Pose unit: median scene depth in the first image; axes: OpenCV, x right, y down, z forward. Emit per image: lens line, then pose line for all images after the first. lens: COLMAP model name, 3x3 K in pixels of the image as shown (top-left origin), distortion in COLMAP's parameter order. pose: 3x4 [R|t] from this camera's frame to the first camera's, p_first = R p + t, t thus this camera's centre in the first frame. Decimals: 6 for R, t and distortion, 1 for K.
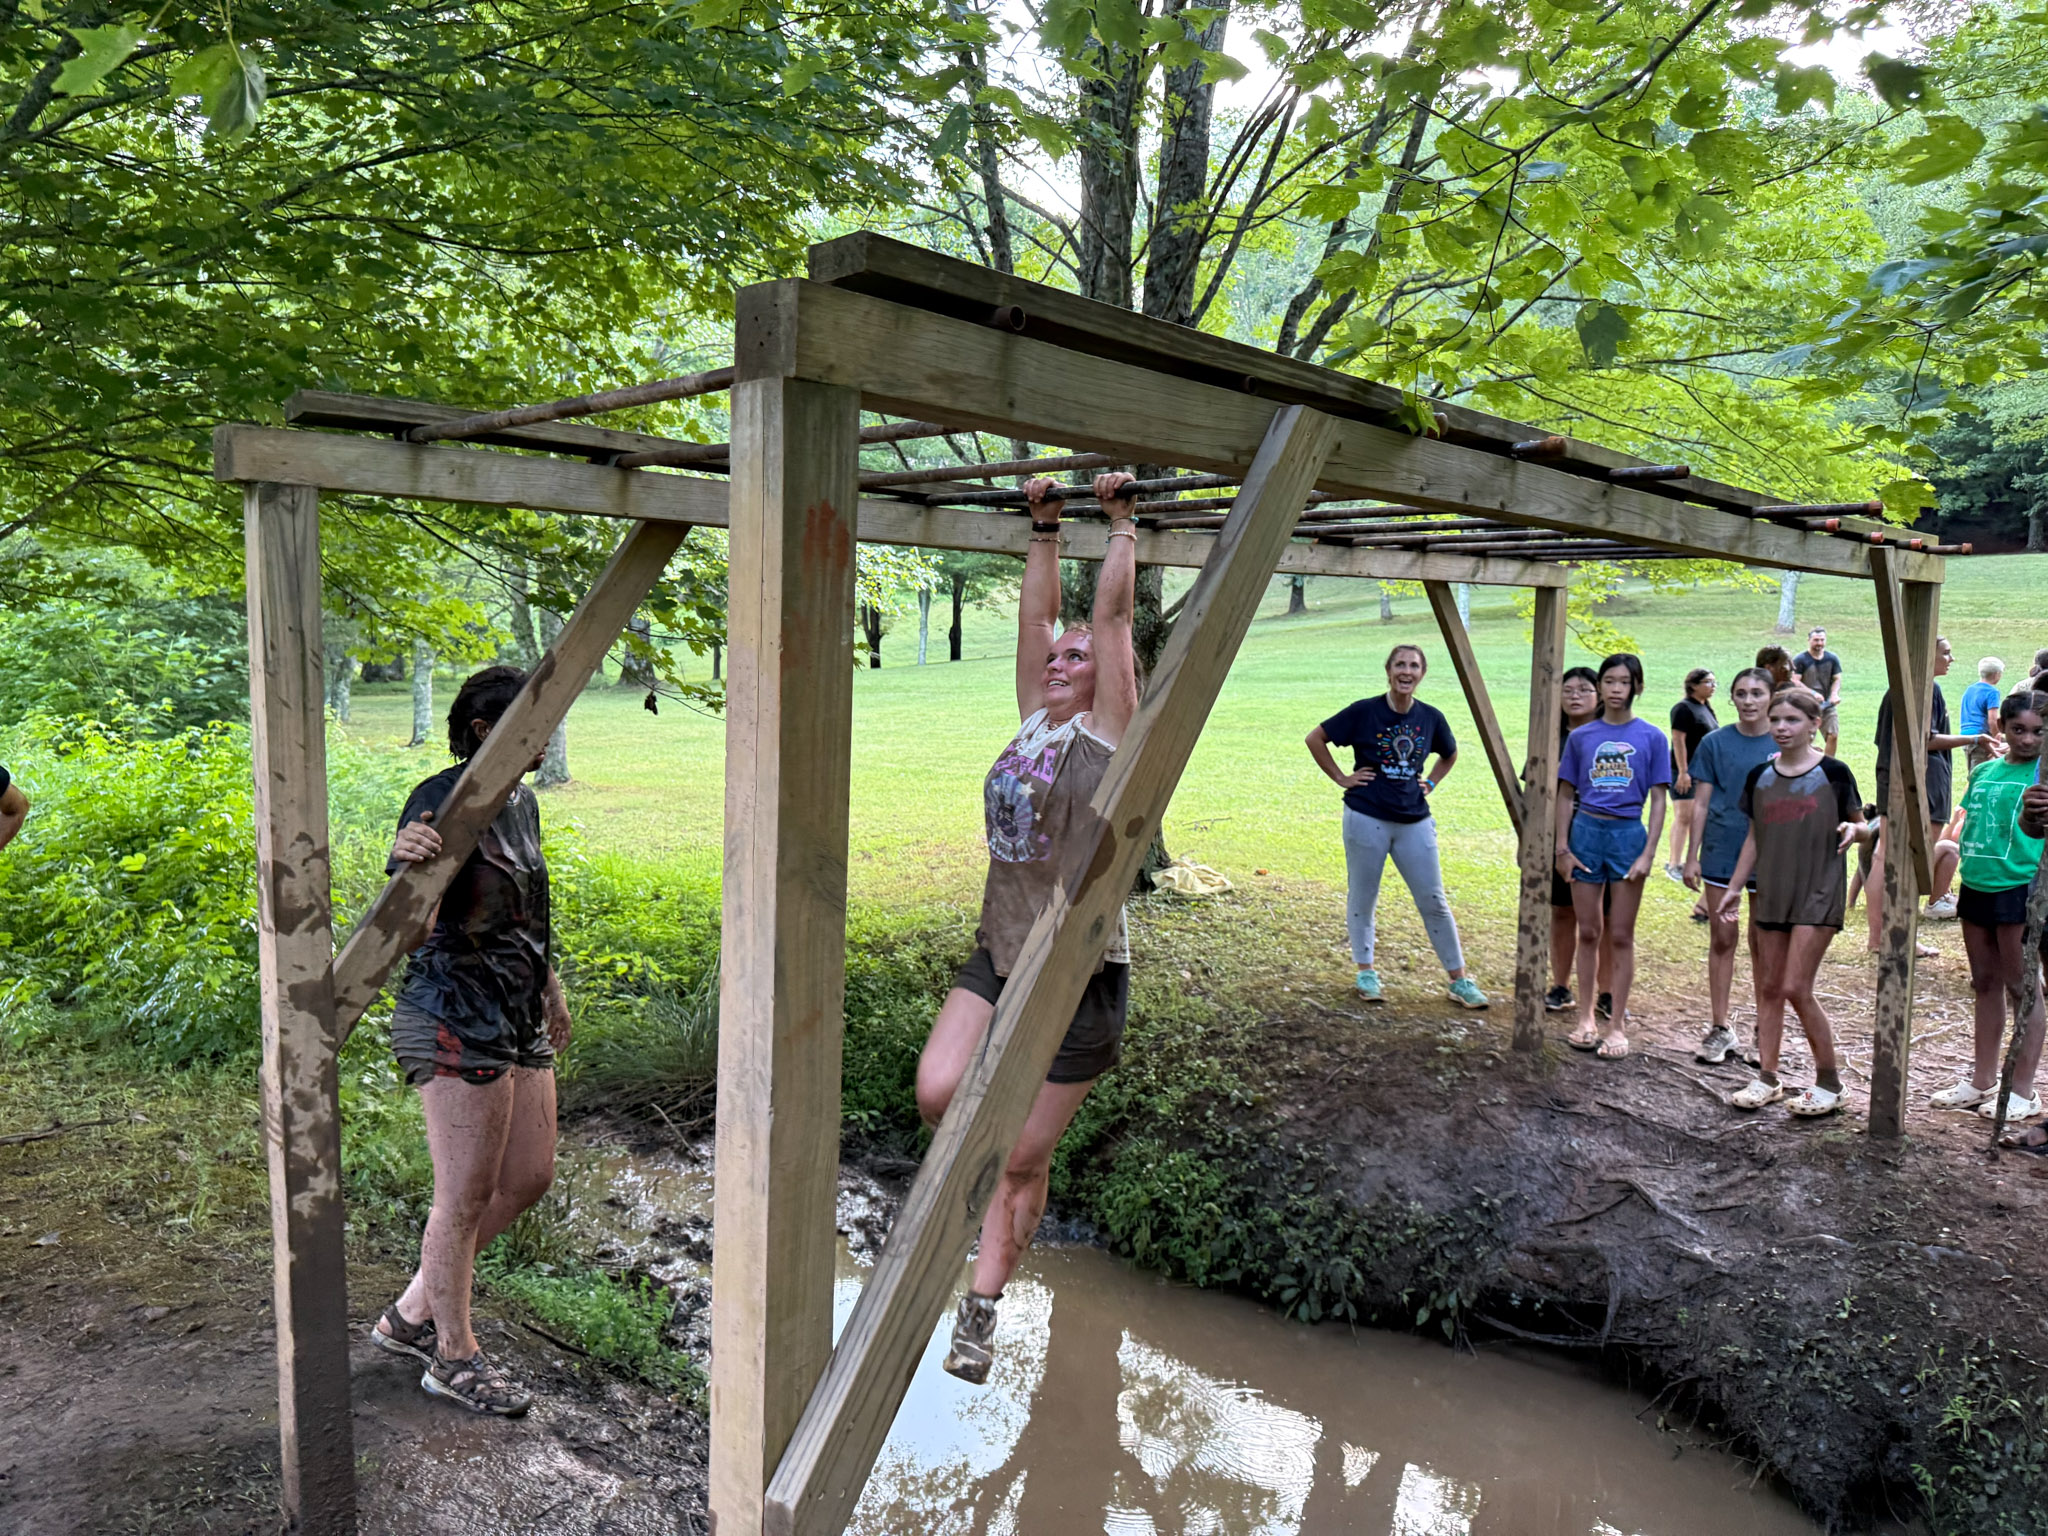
lens RADIAL K [[1452.9, 0, 1016.3], [0, 1452.9, 726.4], [0, 0, 1]] dist [0.067517, -0.090302]
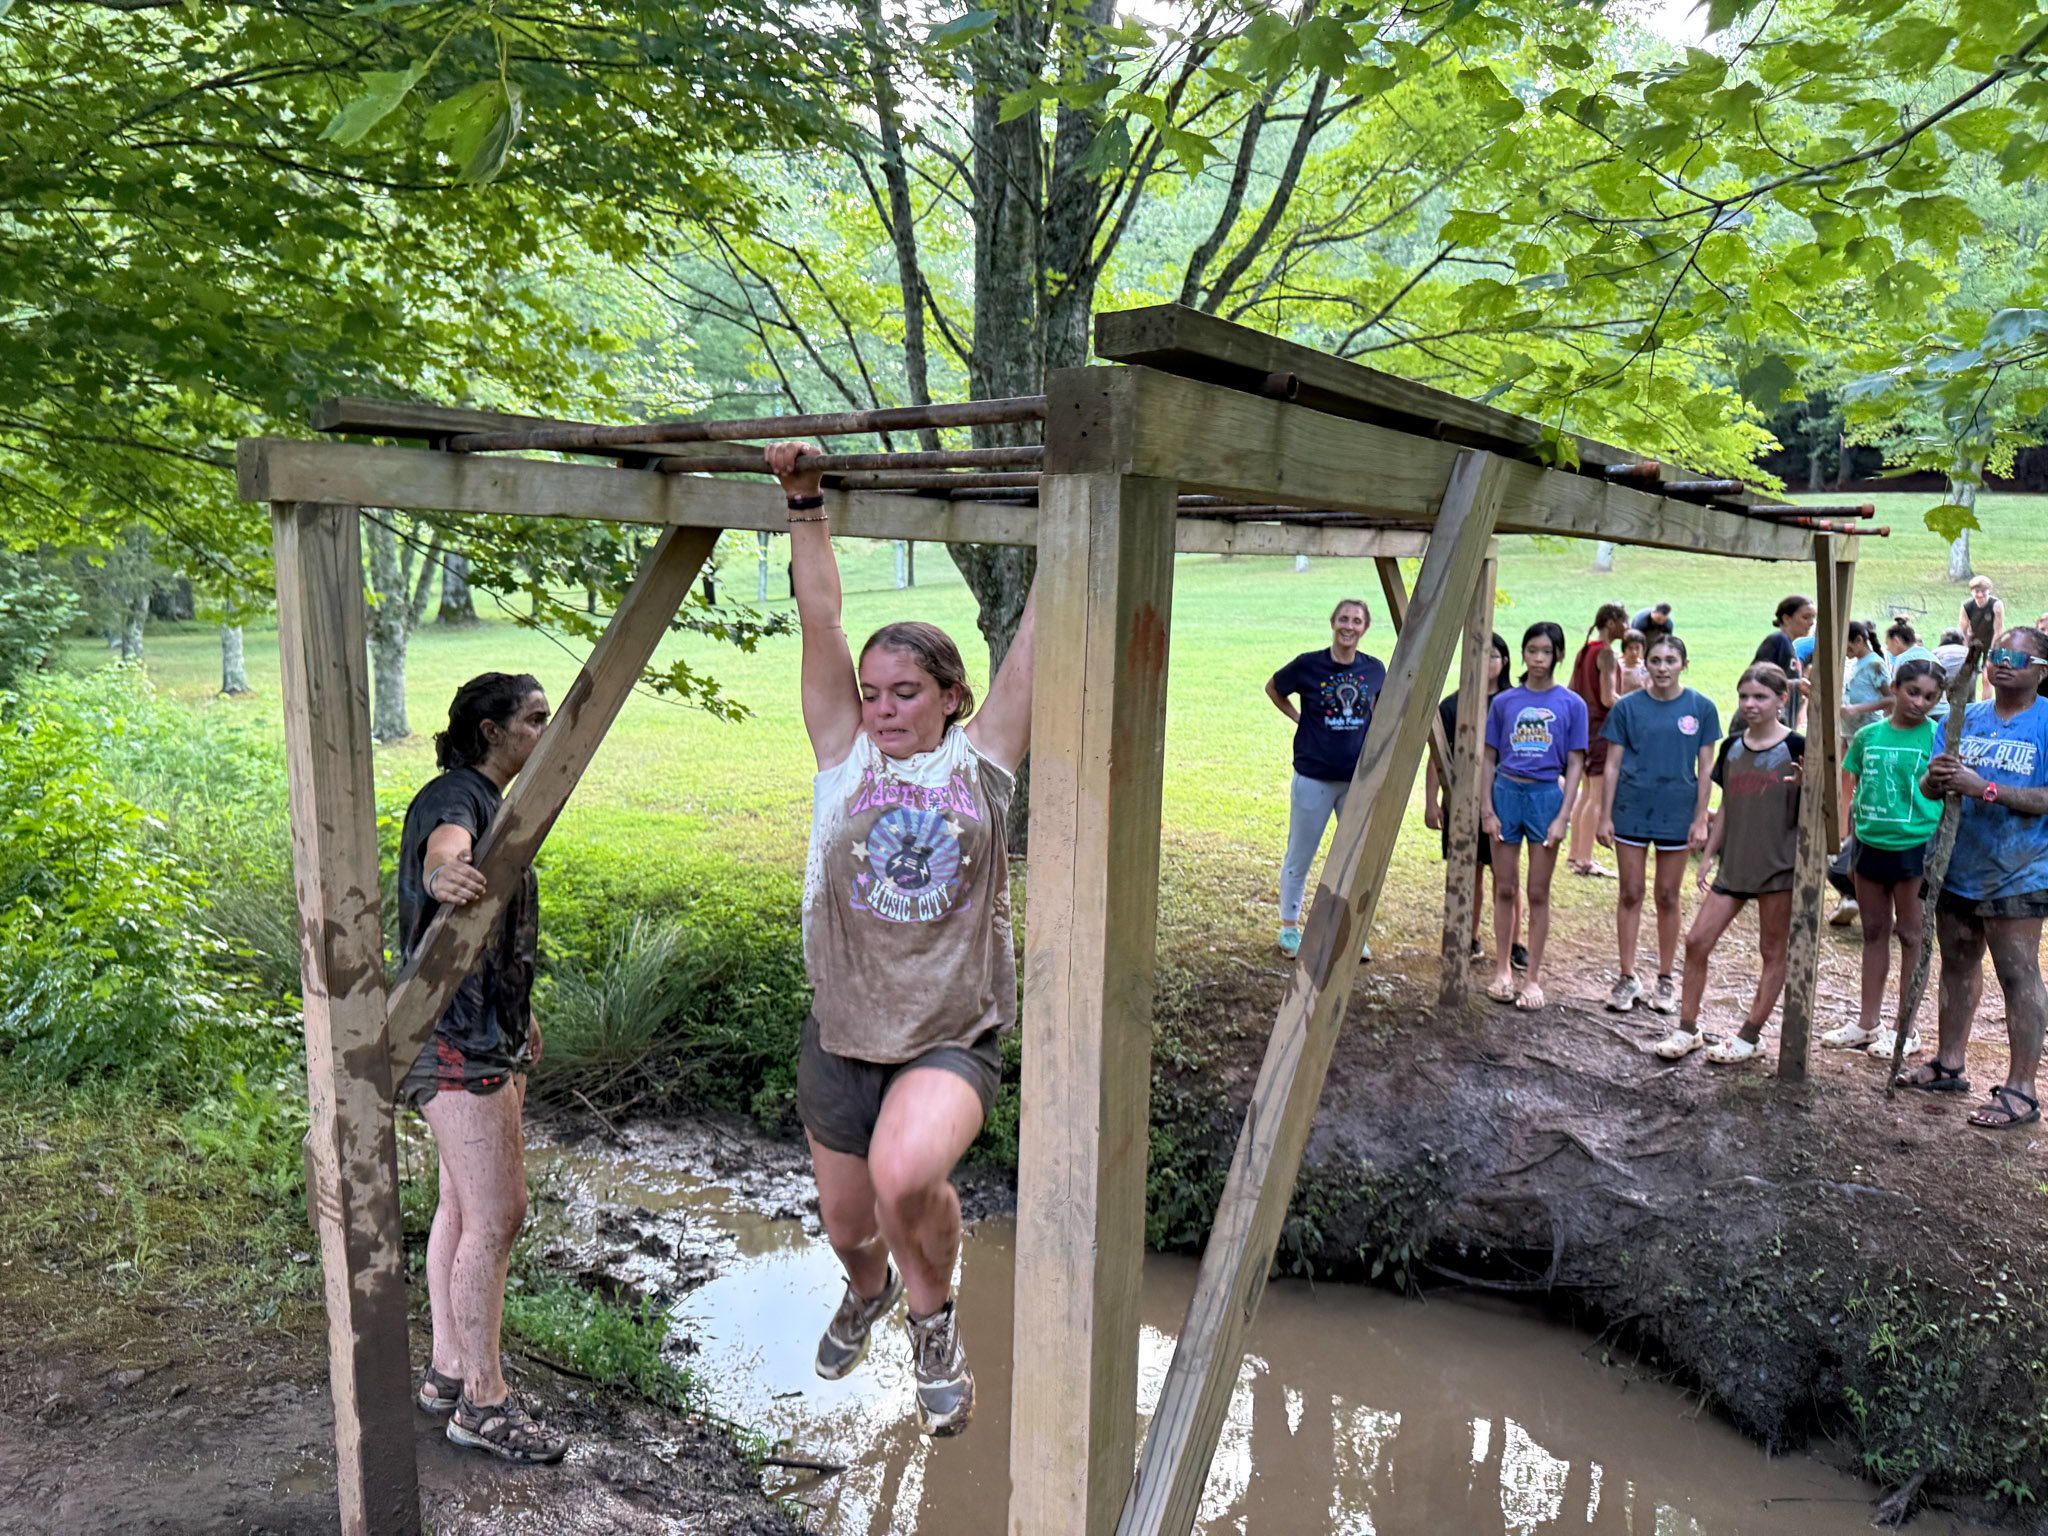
lens RADIAL K [[1458.3, 0, 1029.6], [0, 1458.3, 746.2], [0, 0, 1]] dist [0.049737, -0.065860]
pose [[0.991244, -0.015883, 0.131081, -0.089733], [0.007597, 0.997955, 0.063473, -0.033283], [-0.131821, -0.061921, 0.989338, 0.022291]]
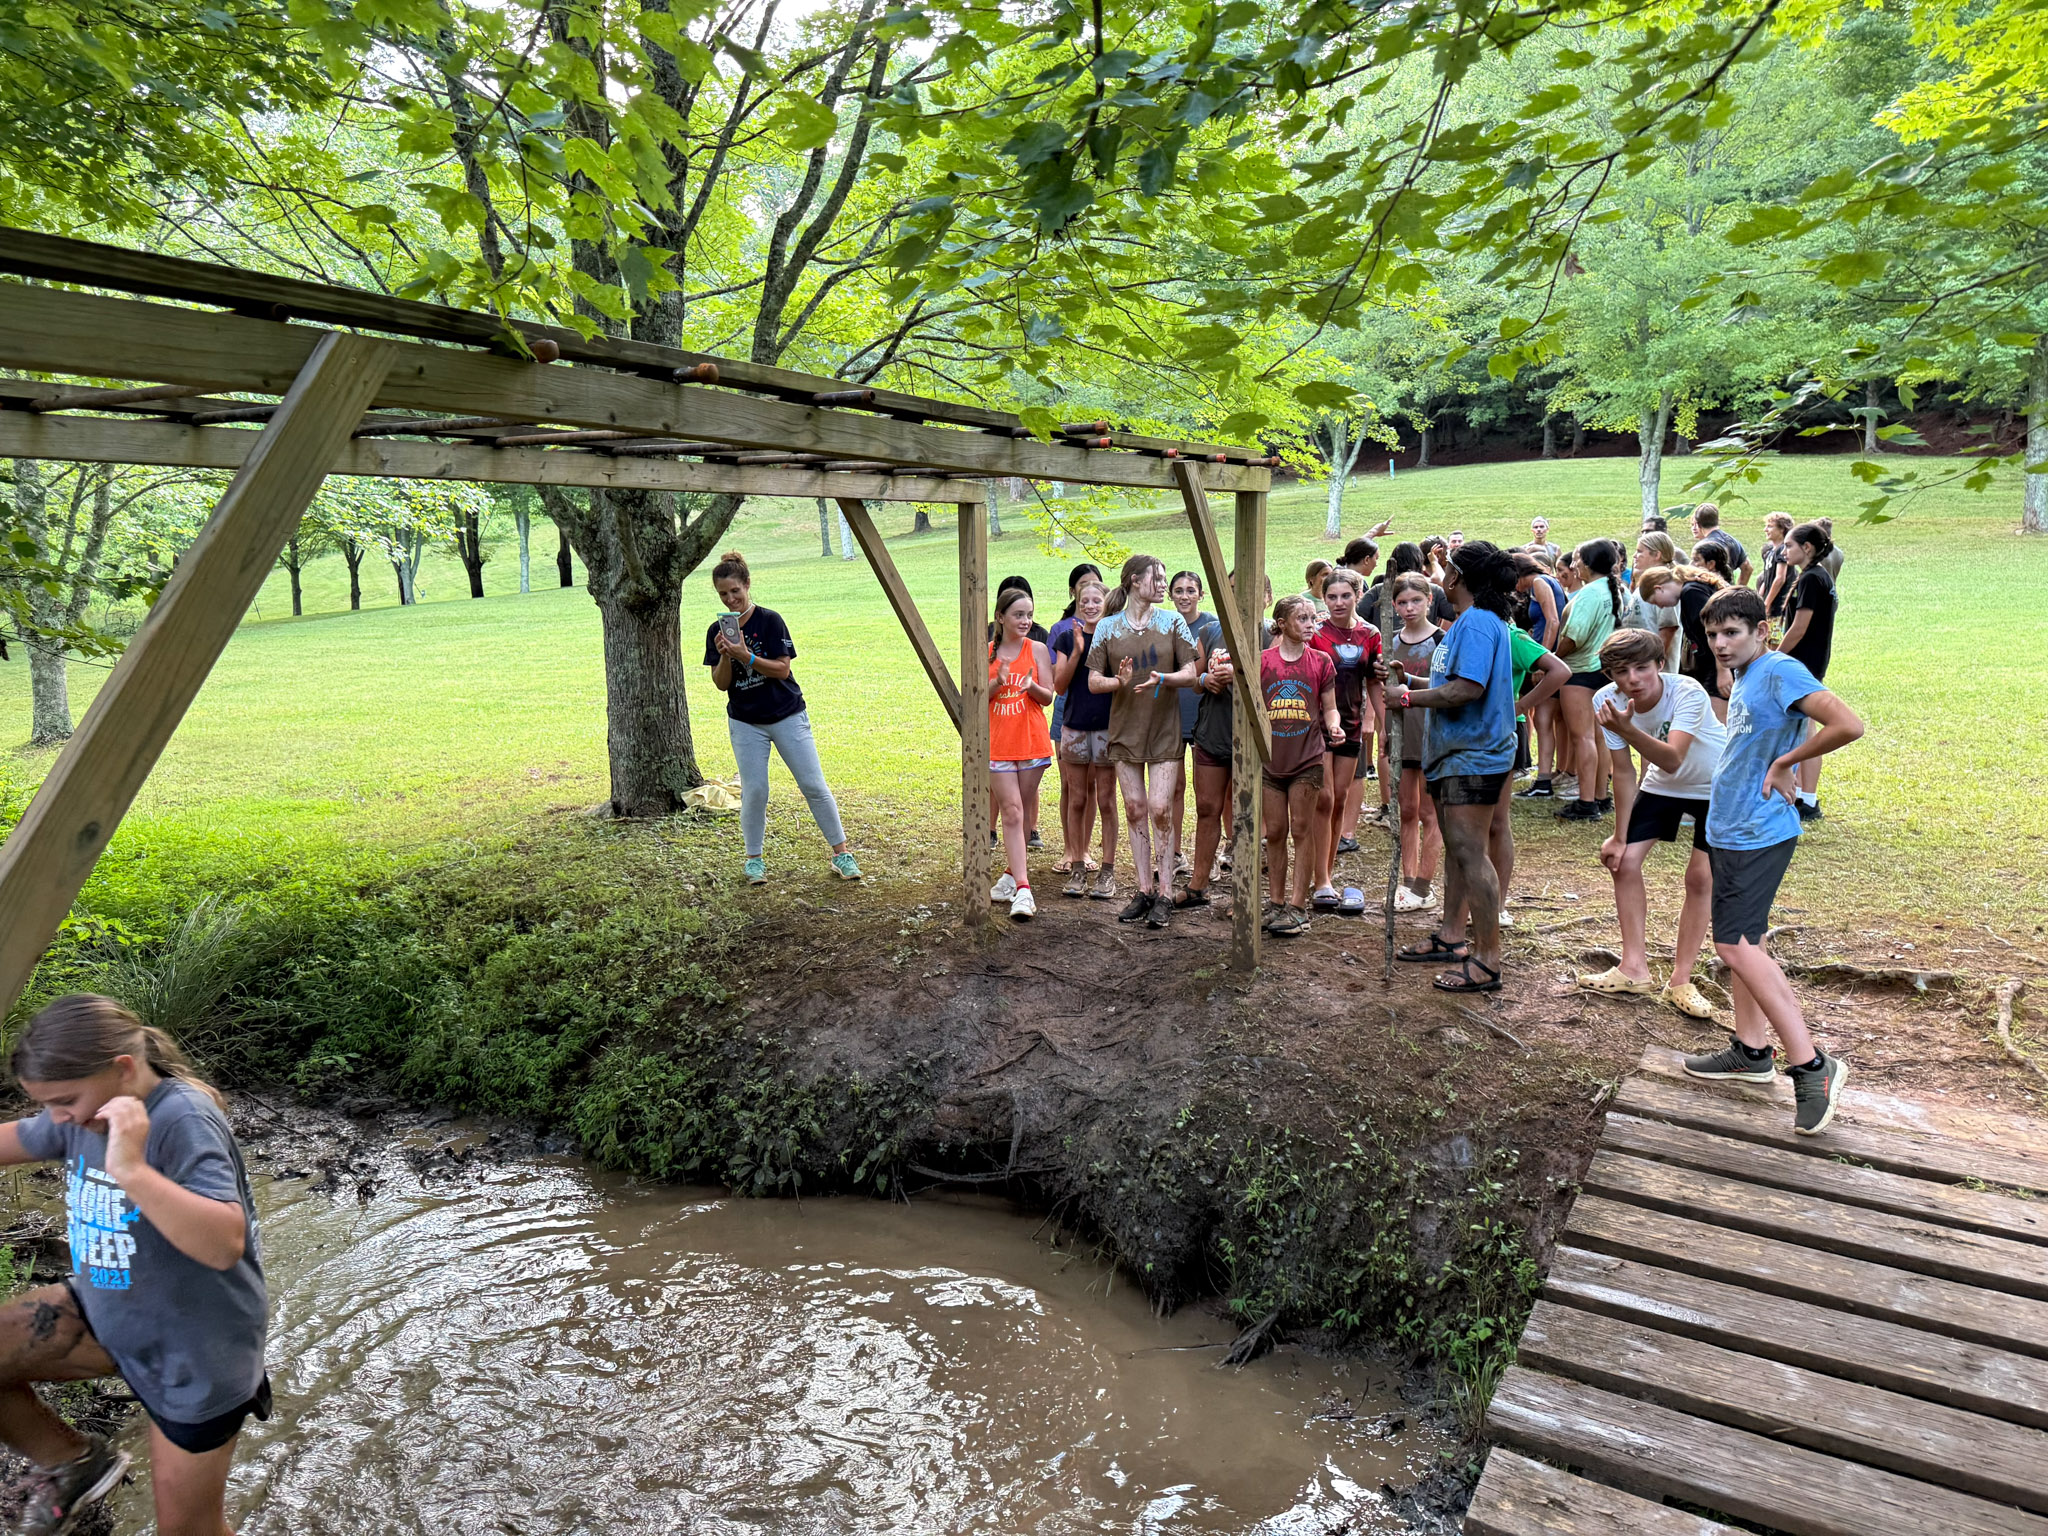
lens RADIAL K [[1445.4, 0, 1024.2], [0, 1445.4, 741.3], [0, 0, 1]] dist [0.081060, -0.097119]
pose [[0.968951, -0.060895, 0.239639, 0.140888], [0.045167, 0.996482, 0.070594, 0.007257], [-0.243094, -0.057578, 0.968292, -0.059969]]
